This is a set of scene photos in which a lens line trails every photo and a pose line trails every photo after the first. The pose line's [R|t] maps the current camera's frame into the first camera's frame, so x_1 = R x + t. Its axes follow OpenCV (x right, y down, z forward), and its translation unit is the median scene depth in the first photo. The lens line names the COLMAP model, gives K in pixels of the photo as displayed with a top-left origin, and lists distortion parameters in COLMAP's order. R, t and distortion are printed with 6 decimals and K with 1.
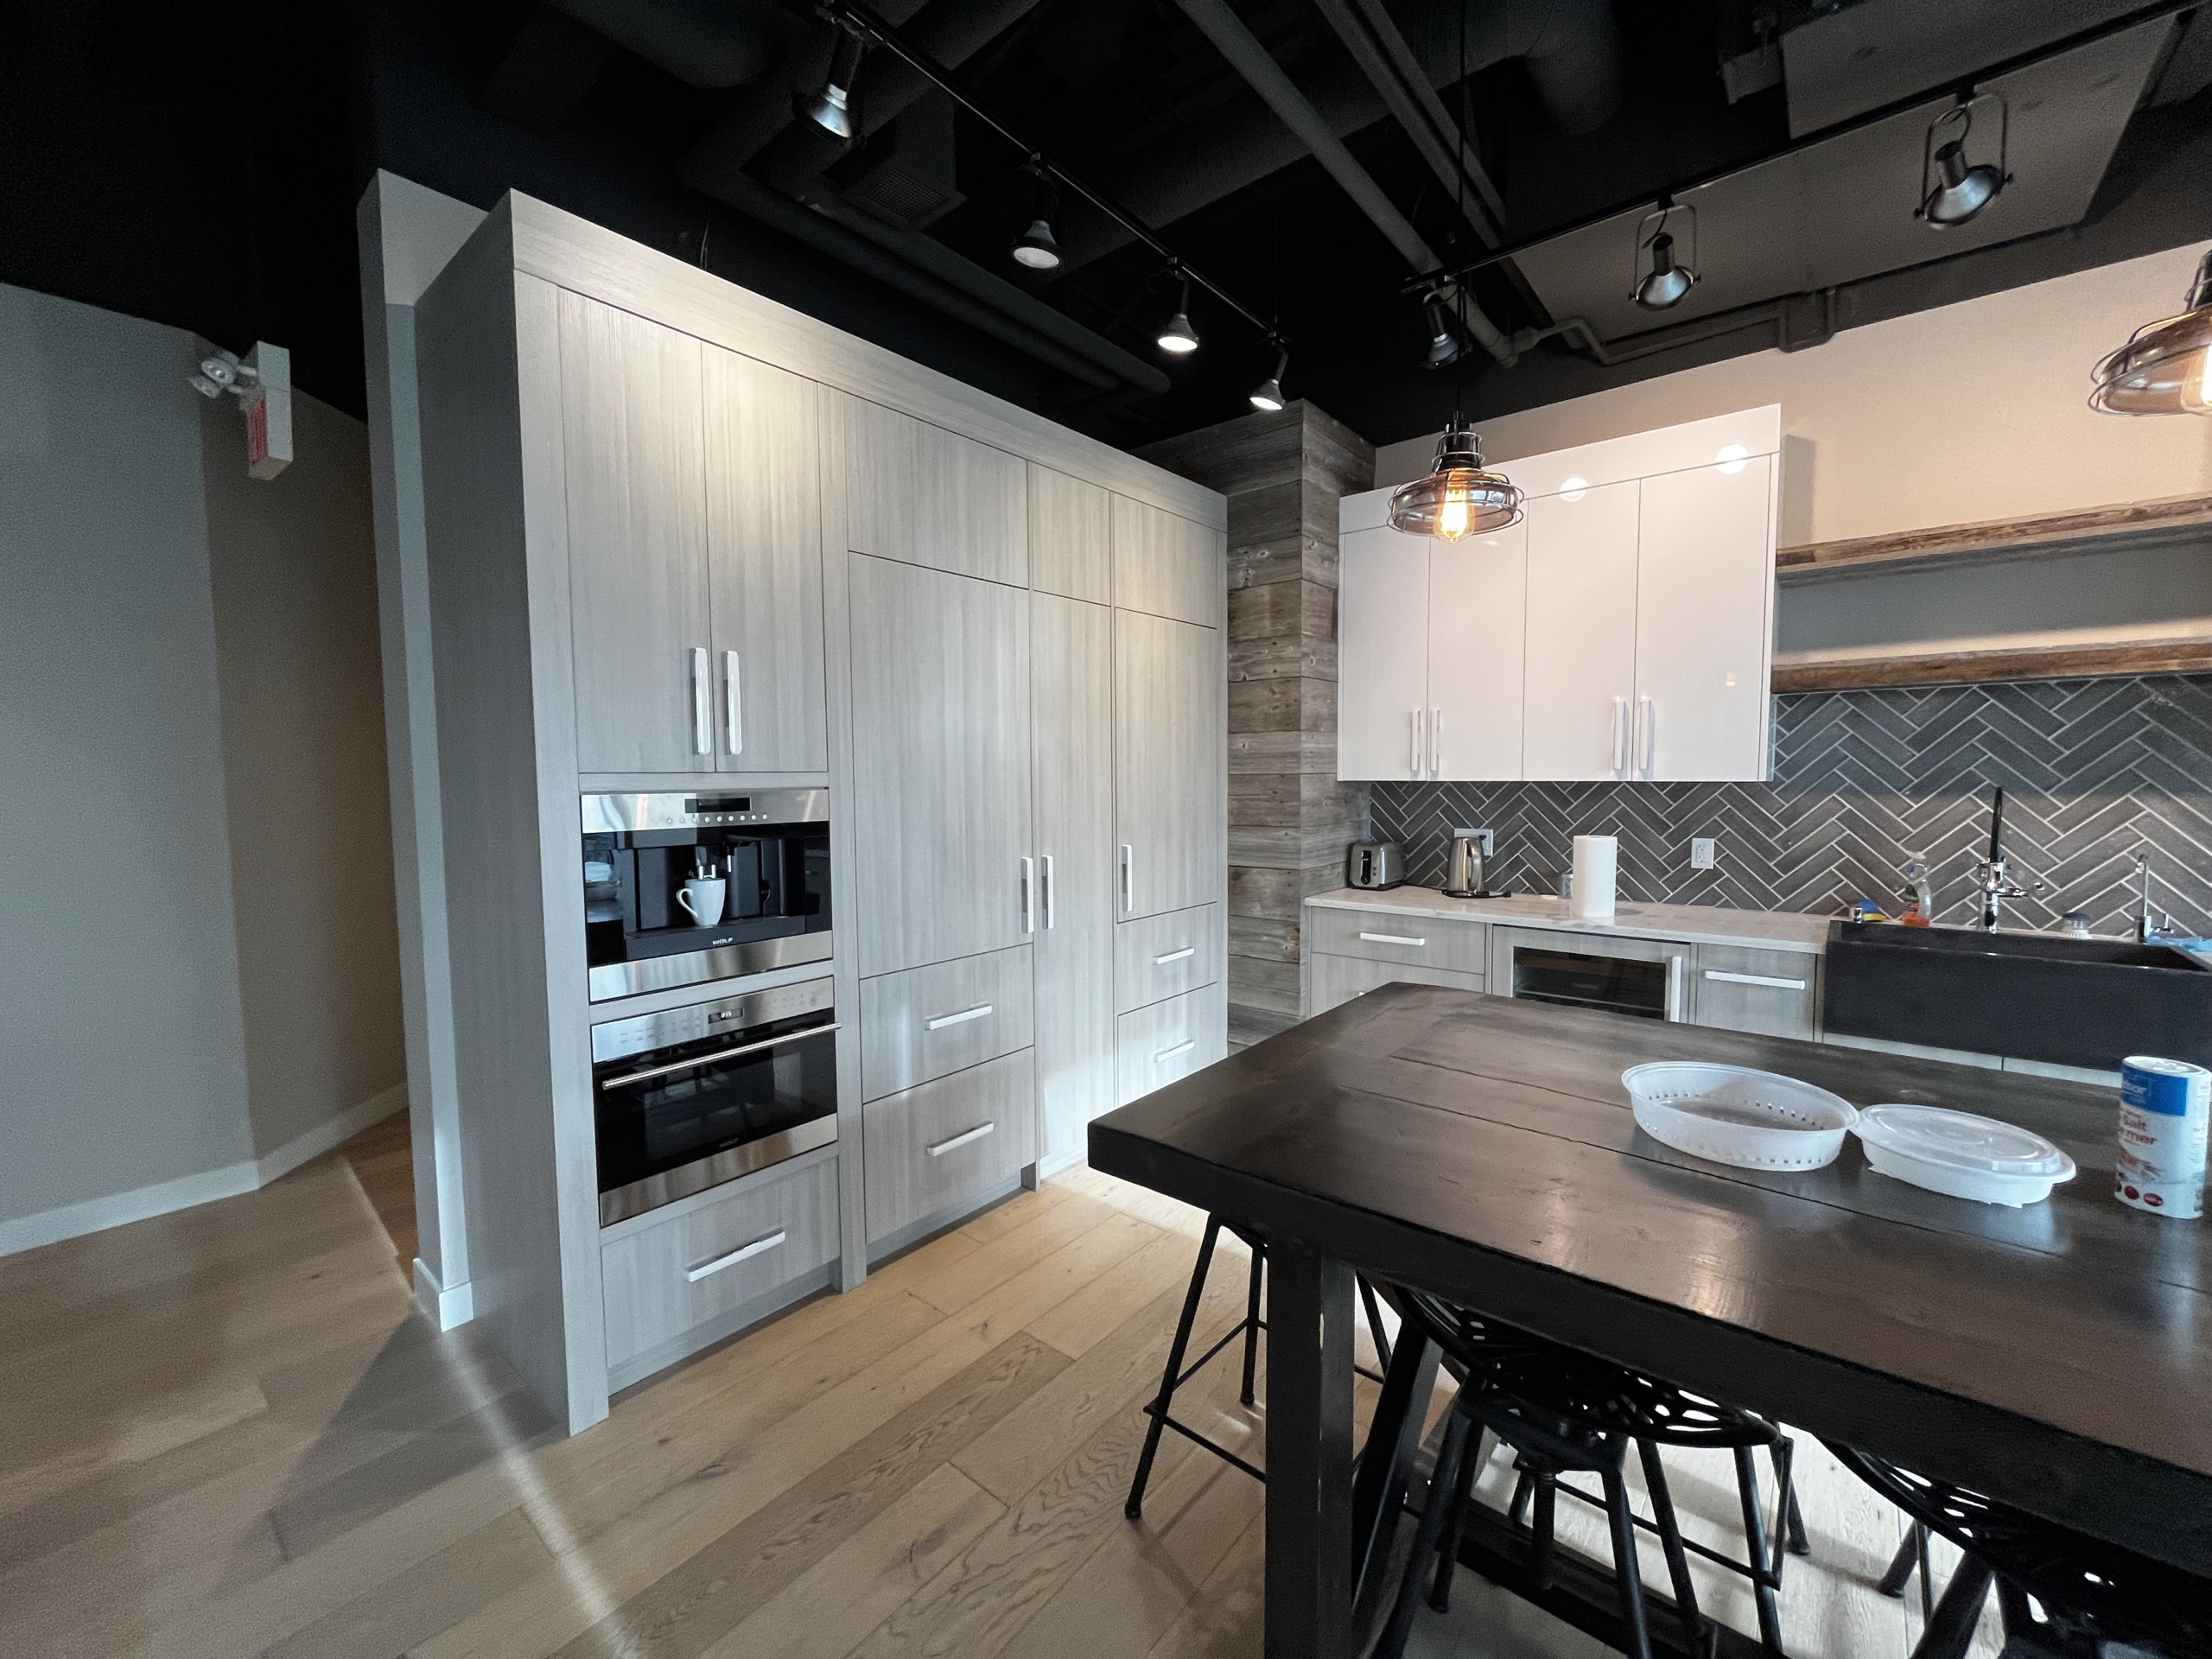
lens RADIAL K [[900.1, 0, 1101.9], [0, 900.1, 831.5], [0, 0, 1]] dist [-0.000937, -0.000764]
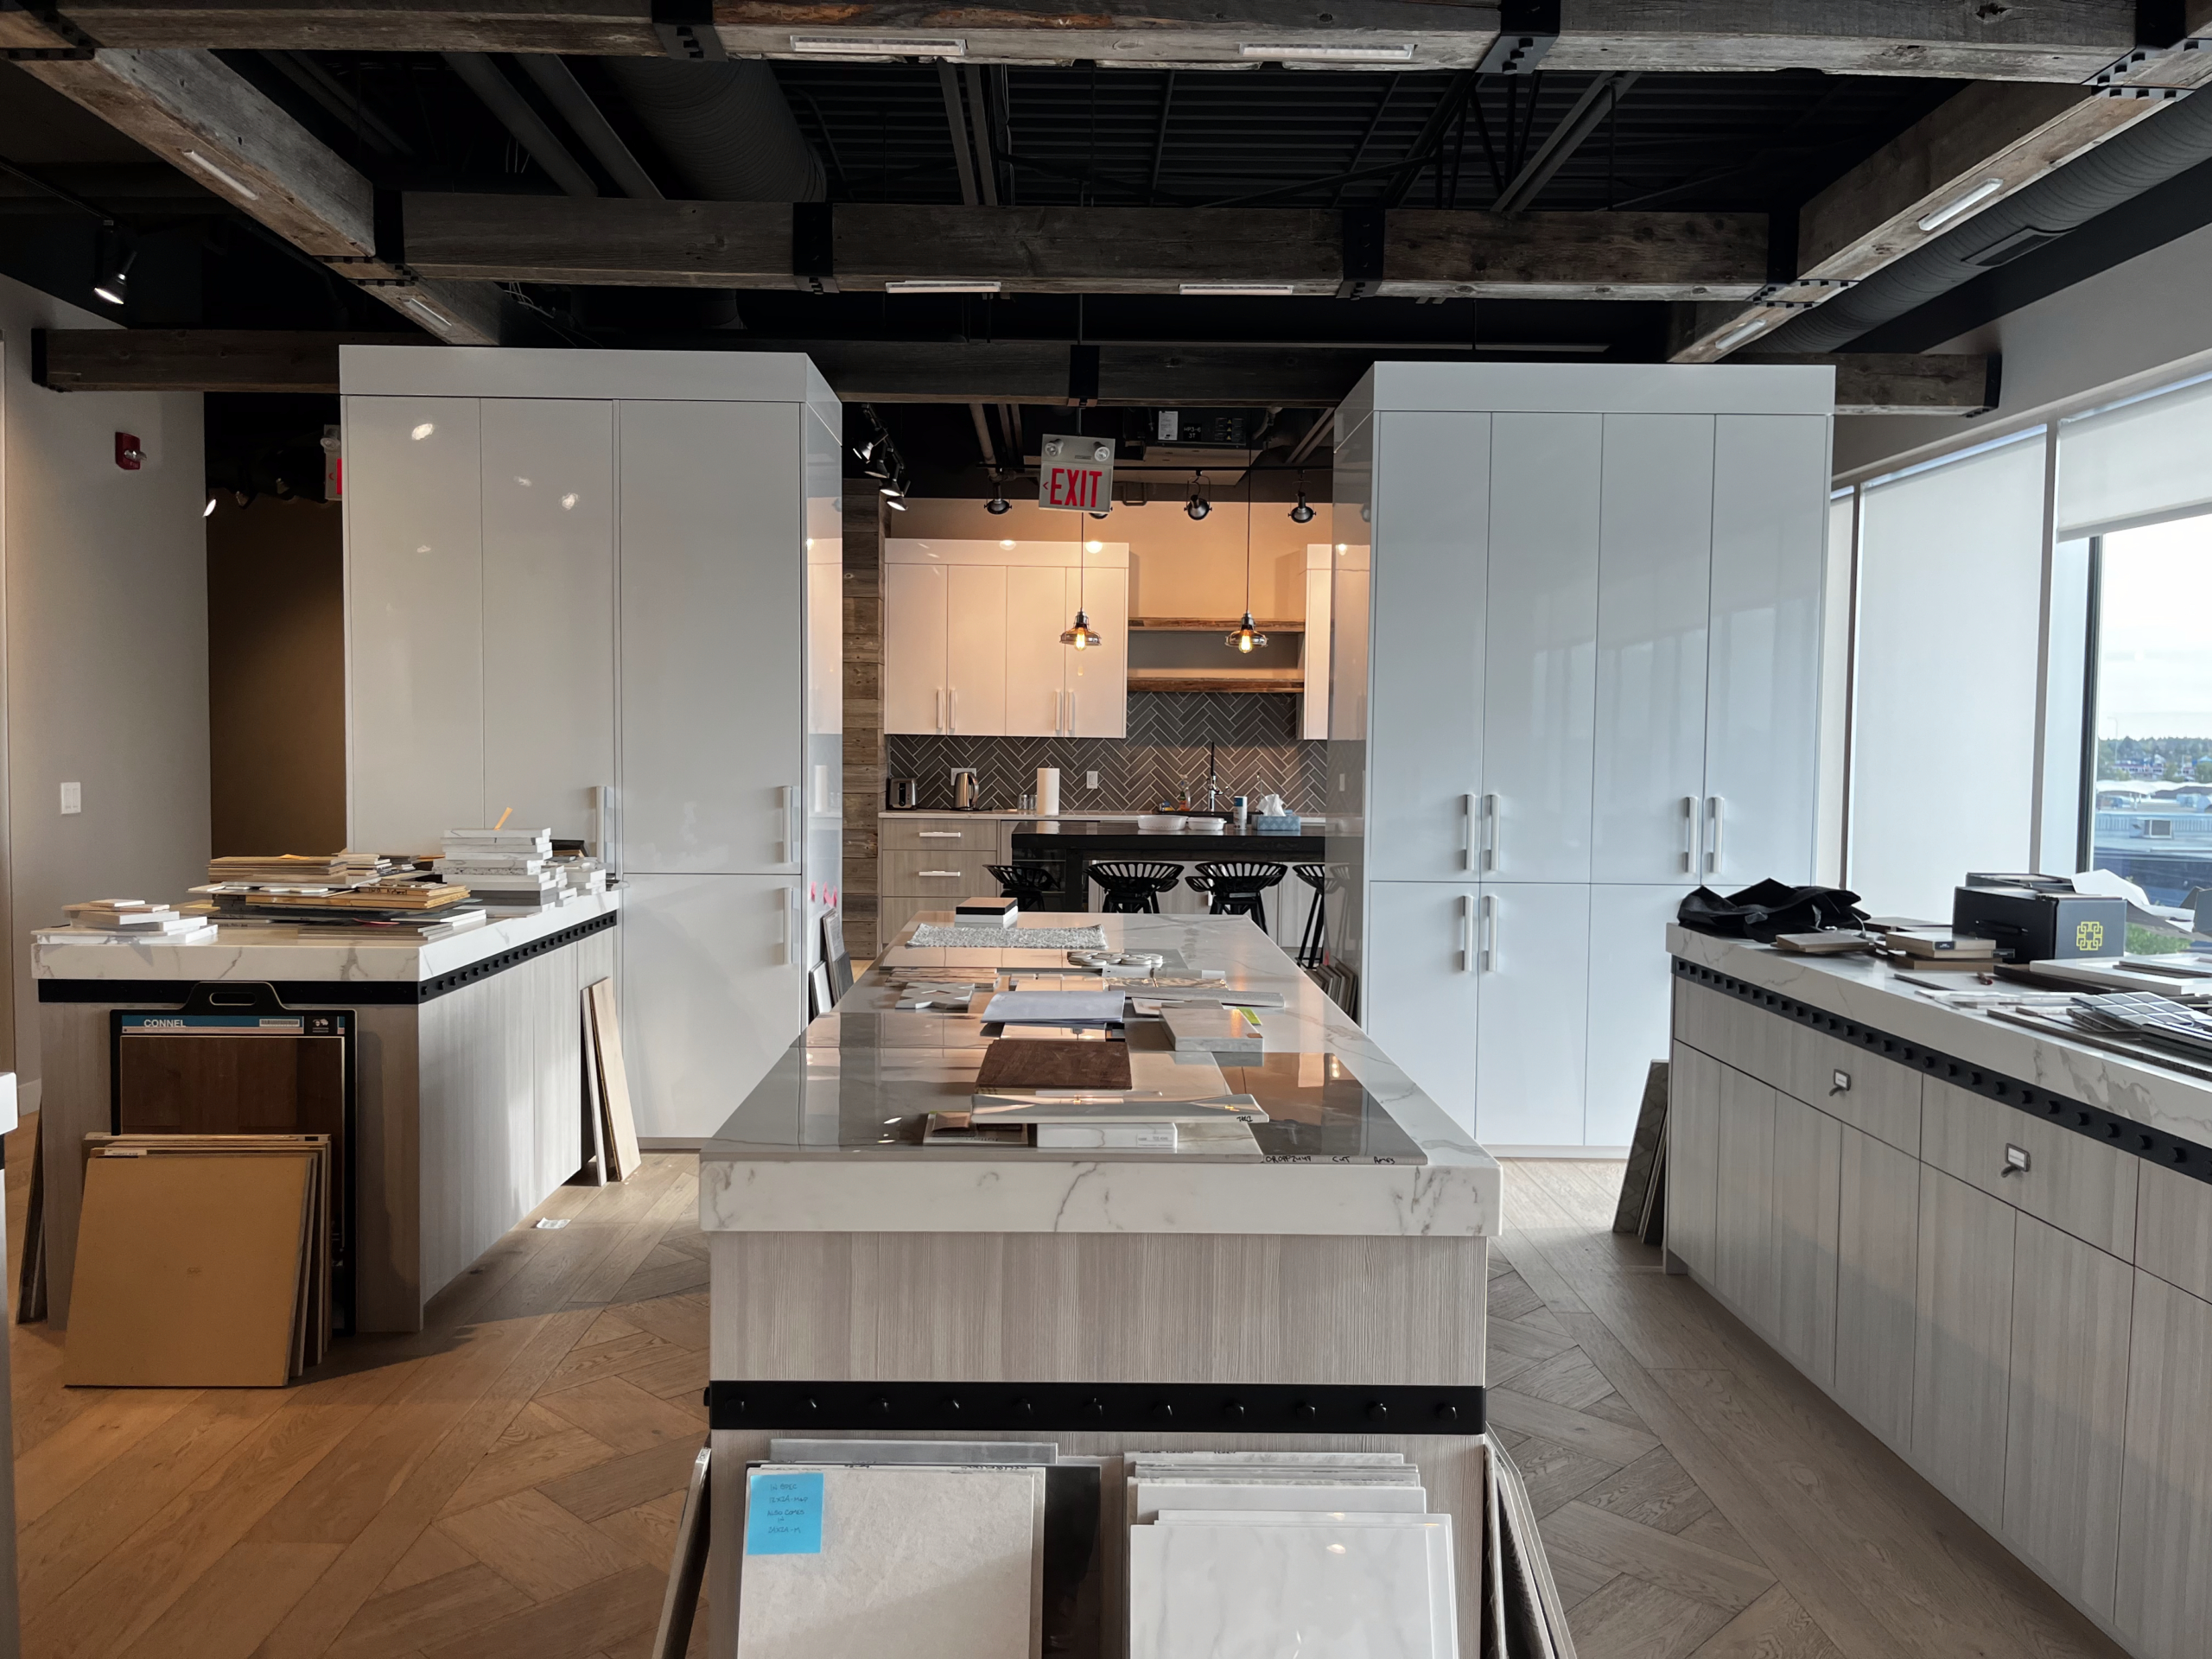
lens RADIAL K [[1684.0, 0, 1089.3], [0, 1684.0, 823.6], [0, 0, 1]] dist [0.002405, -0.004618]
pose [[0.758654, -0.011510, 0.651392, -1.727186], [0.021734, 0.999735, -0.007648, 0.159230], [-0.651131, 0.019960, 0.758702, -1.733959]]
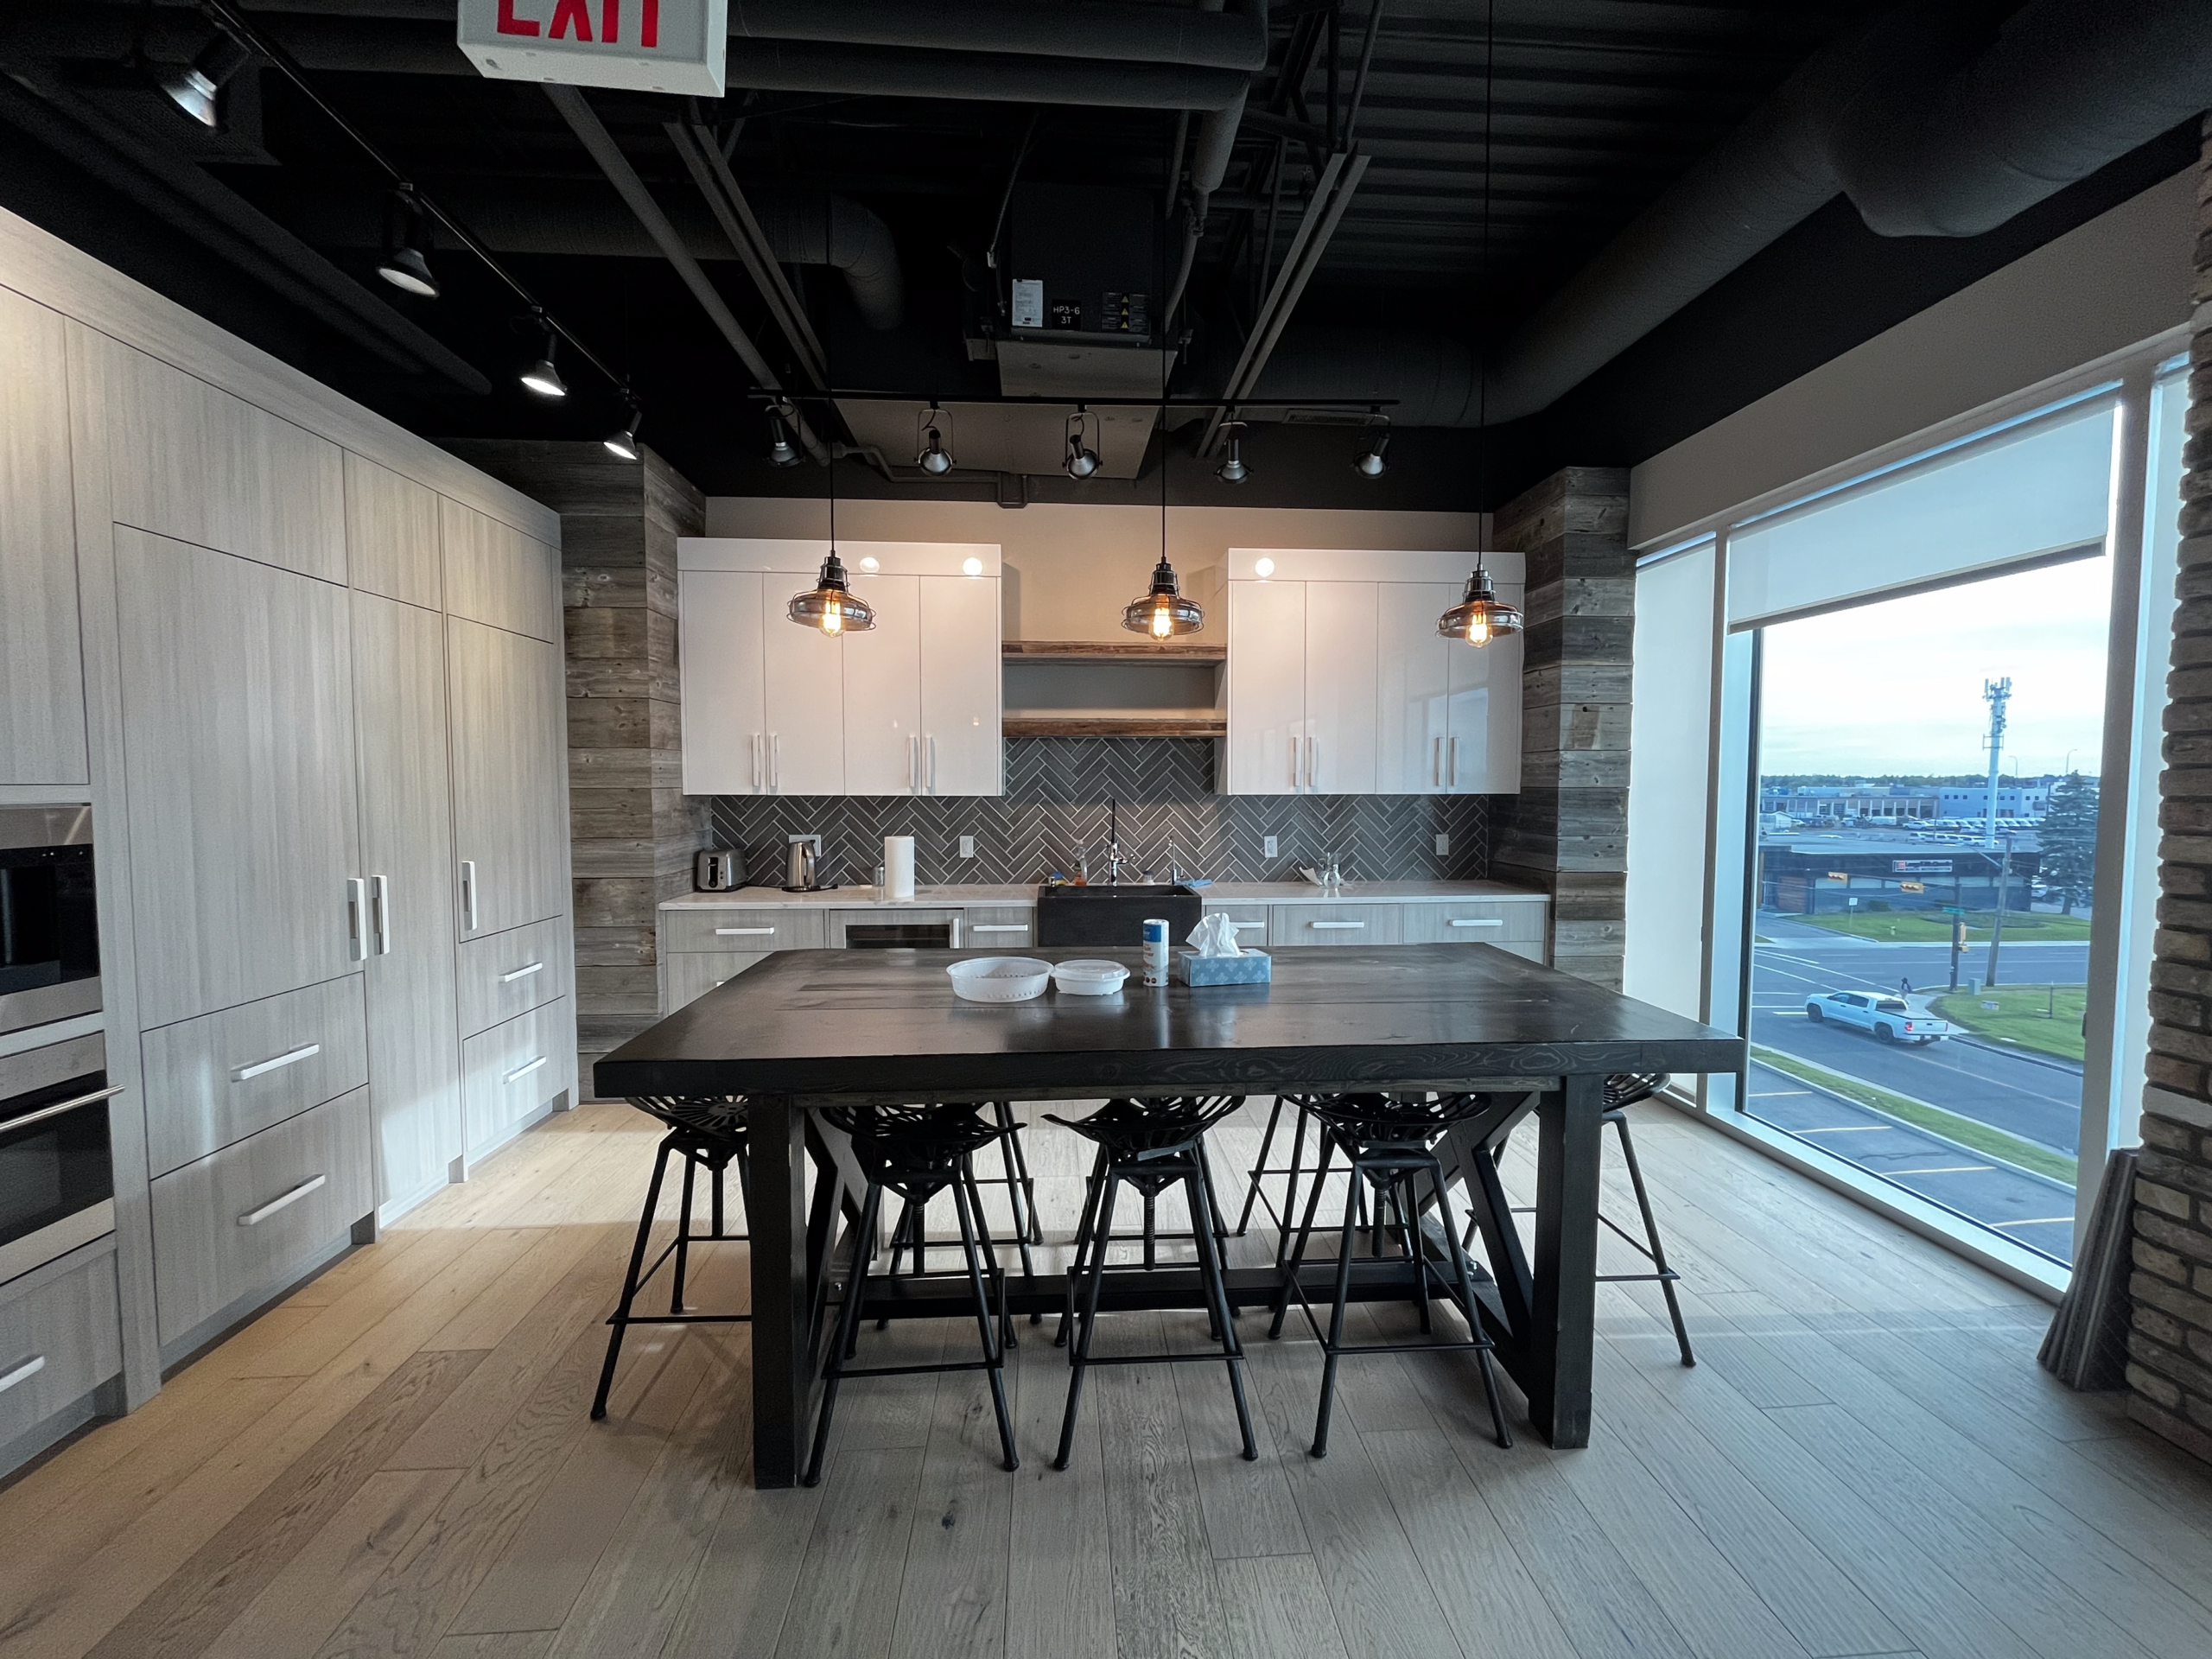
lens RADIAL K [[900.1, 0, 1115.6], [0, 900.1, 829.8], [0, 0, 1]] dist [-0.000937, -0.000764]
pose [[0.718586, -0.026301, 0.694940, -0.169789], [0.037475, 0.999297, -0.000931, 0.009696], [-0.694427, 0.026712, 0.719067, -0.209216]]
